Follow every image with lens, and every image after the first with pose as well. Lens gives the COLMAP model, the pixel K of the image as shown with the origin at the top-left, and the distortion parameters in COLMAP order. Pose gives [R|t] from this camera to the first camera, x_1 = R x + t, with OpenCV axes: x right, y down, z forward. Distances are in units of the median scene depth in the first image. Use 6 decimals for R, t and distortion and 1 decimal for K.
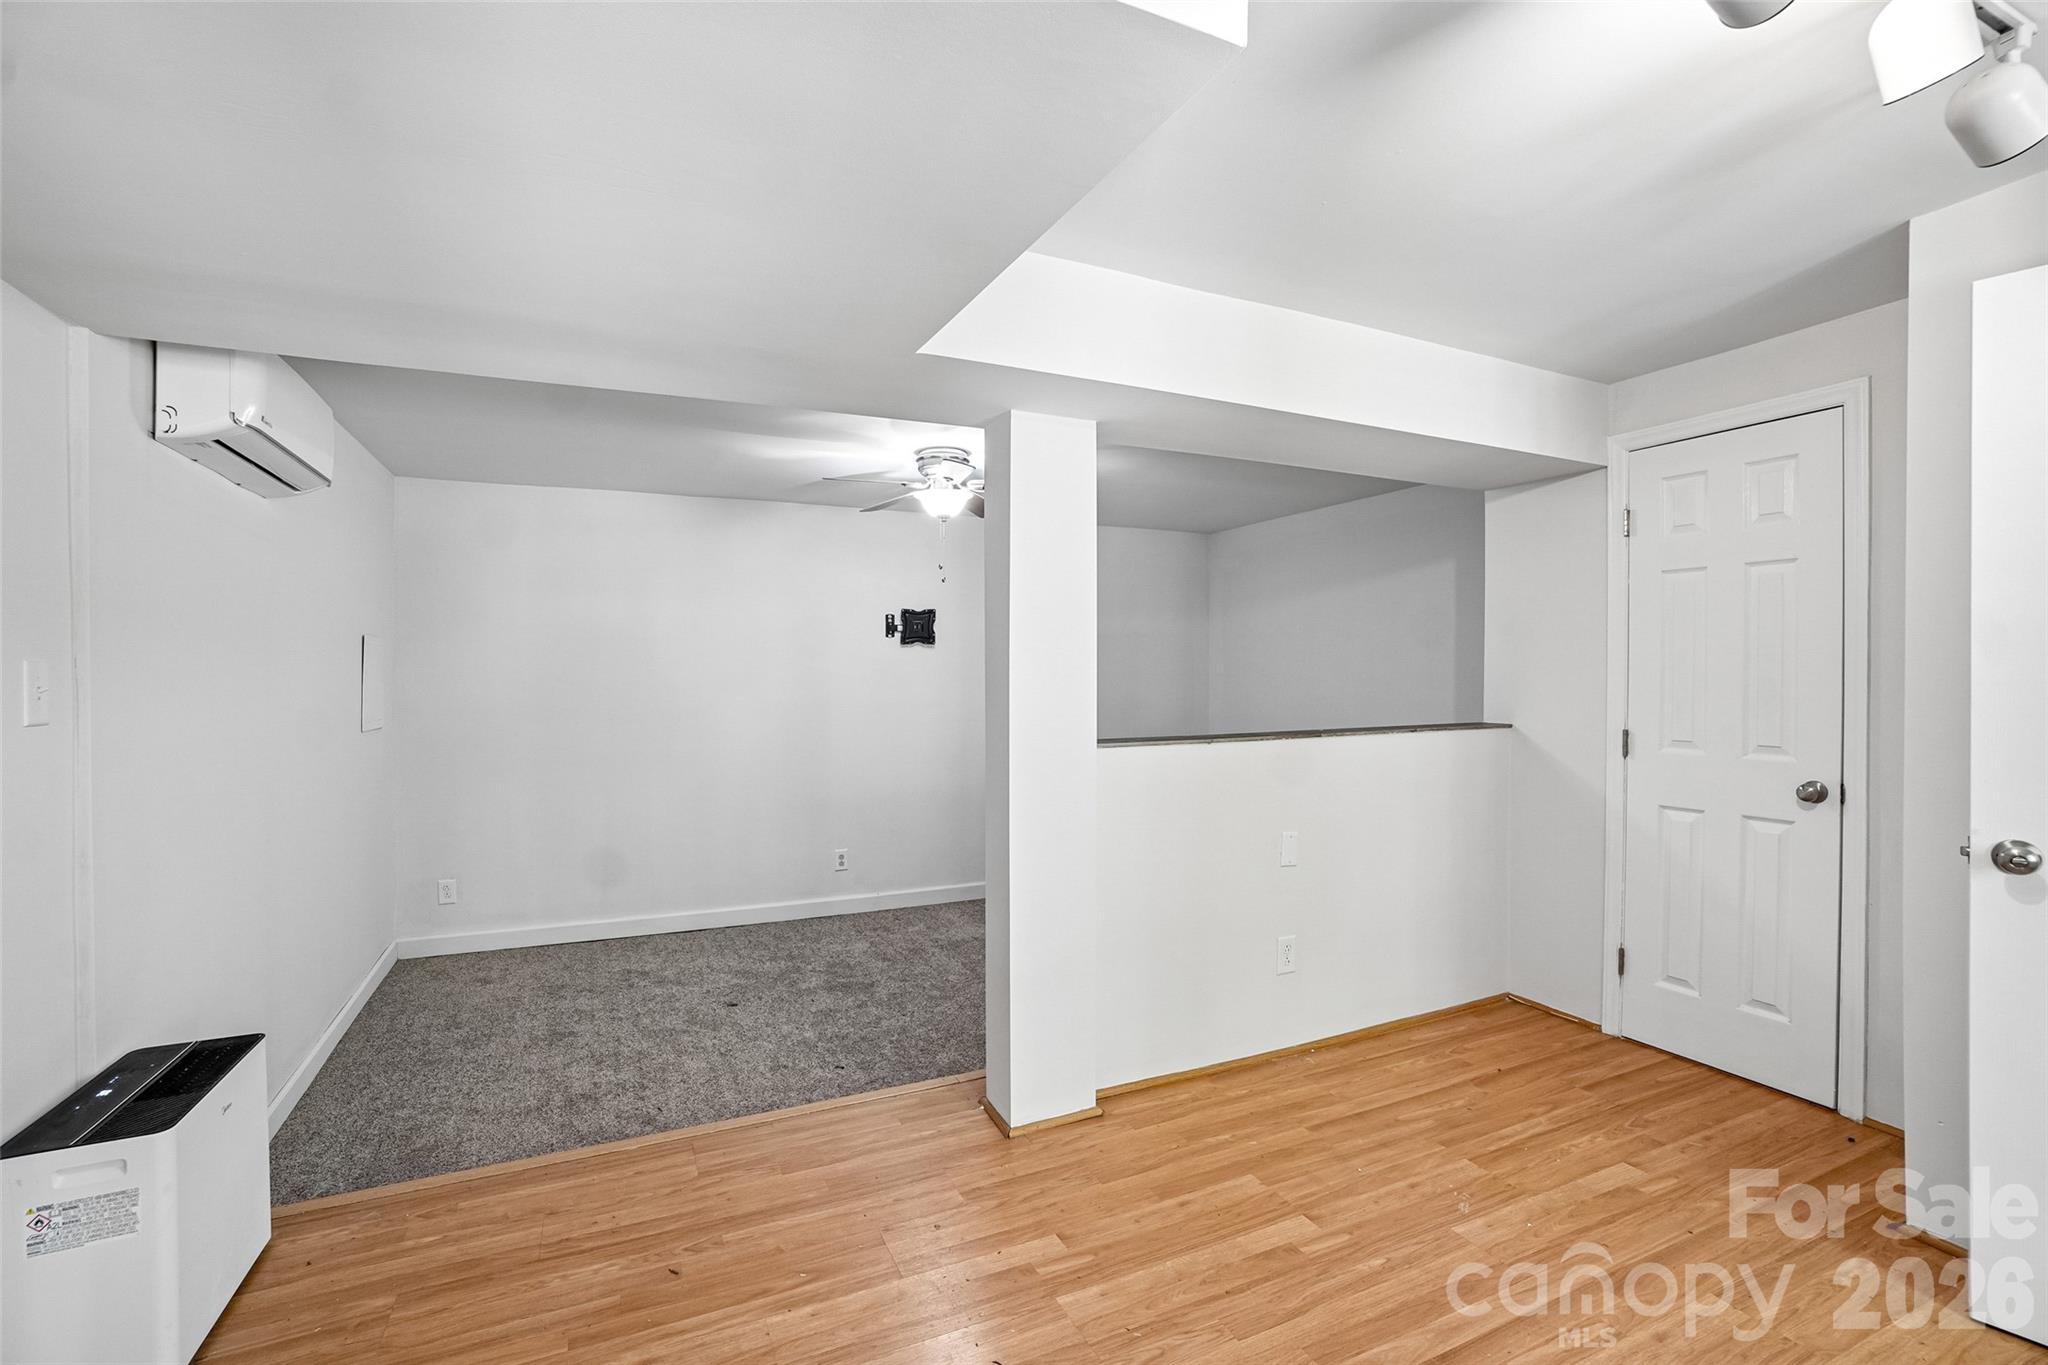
lens RADIAL K [[898.5, 0, 1016.3], [0, 898.5, 685.7], [0, 0, 1]] dist [0.001623, -0.002649]
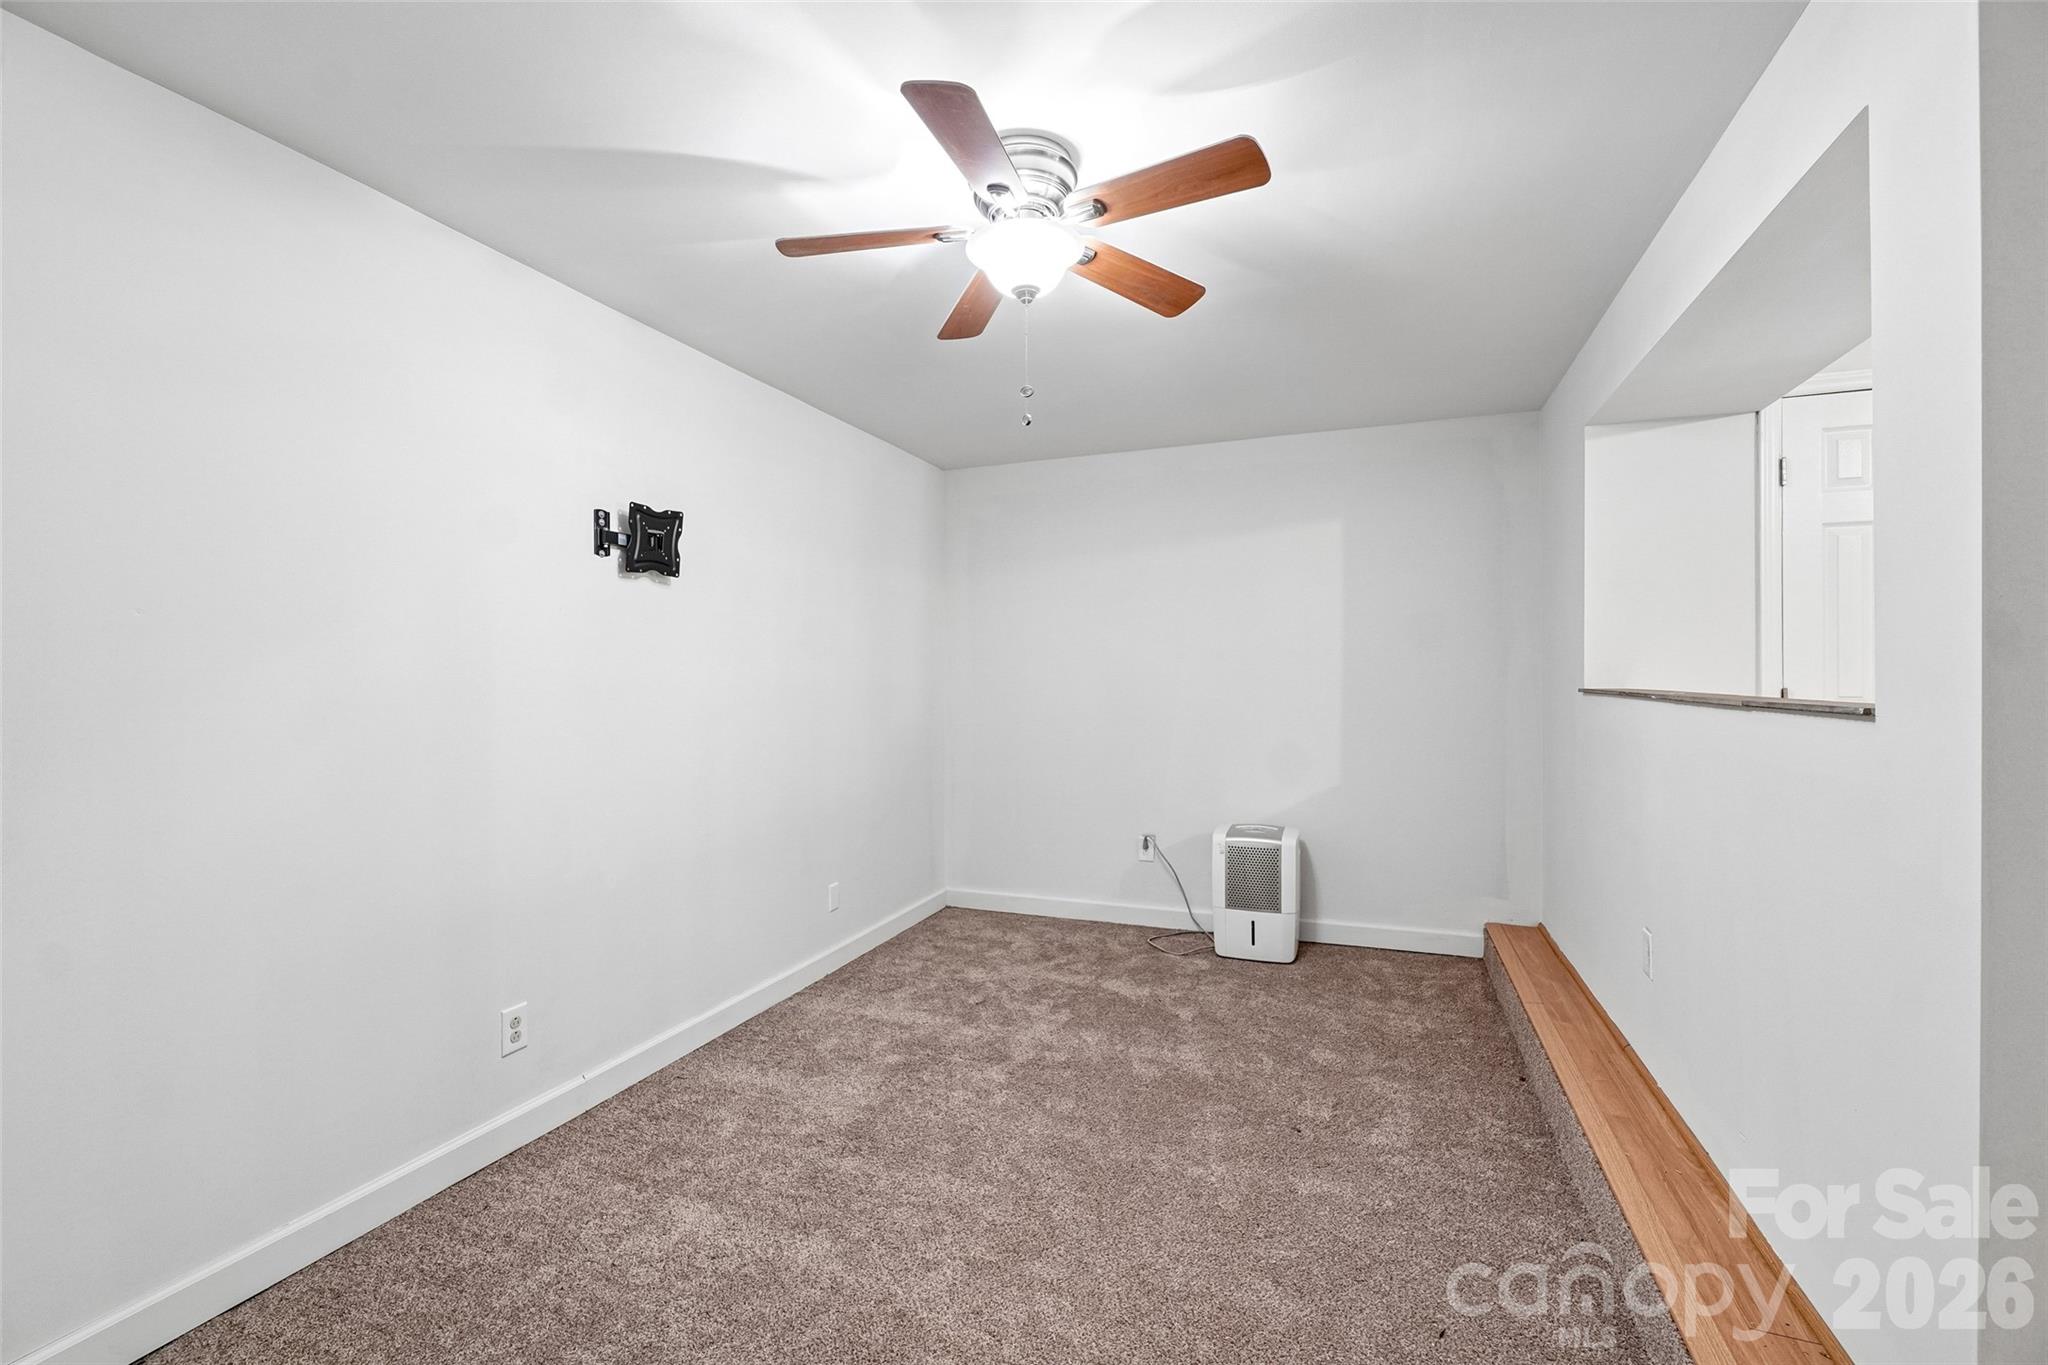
lens RADIAL K [[898.5, 0, 1021.1], [0, 898.5, 673.4], [0, 0, 1]] dist [0.001623, -0.002649]
pose [[0.726986, -0.001329, 0.686650, -0.315593], [0.011031, 0.999892, -0.009744, 0.019146], [-0.686563, 0.014659, 0.726922, 0.477150]]
